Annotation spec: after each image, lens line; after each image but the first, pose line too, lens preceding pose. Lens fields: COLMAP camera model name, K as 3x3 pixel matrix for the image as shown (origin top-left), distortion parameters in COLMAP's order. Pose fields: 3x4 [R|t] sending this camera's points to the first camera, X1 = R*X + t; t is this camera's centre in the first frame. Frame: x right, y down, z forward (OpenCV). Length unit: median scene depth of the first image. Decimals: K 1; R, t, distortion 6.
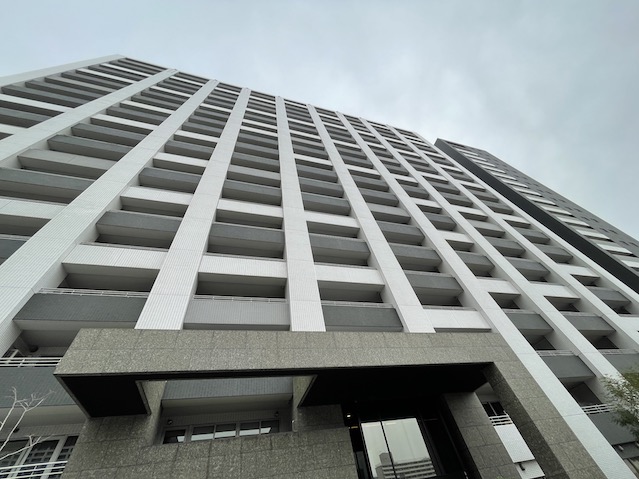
lens RADIAL K [[258.5, 0, 317.7], [0, 258.5, 207.9], [0, 0, 1]] dist [-0.002851, 0.000301]
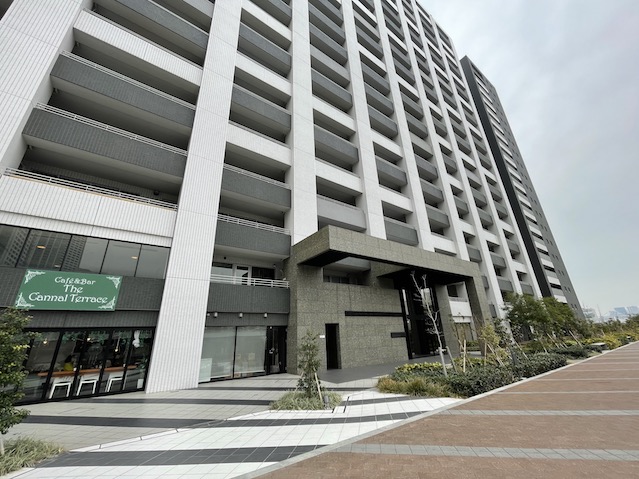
lens RADIAL K [[258.5, 0, 318.9], [0, 258.5, 237.7], [0, 0, 1]] dist [-0.002851, 0.000301]
pose [[0.937526, 0.217384, 0.271641, -0.530599], [-0.327855, 0.813293, 0.480692, -0.079256], [-0.116429, -0.539721, 0.833754, -0.140037]]
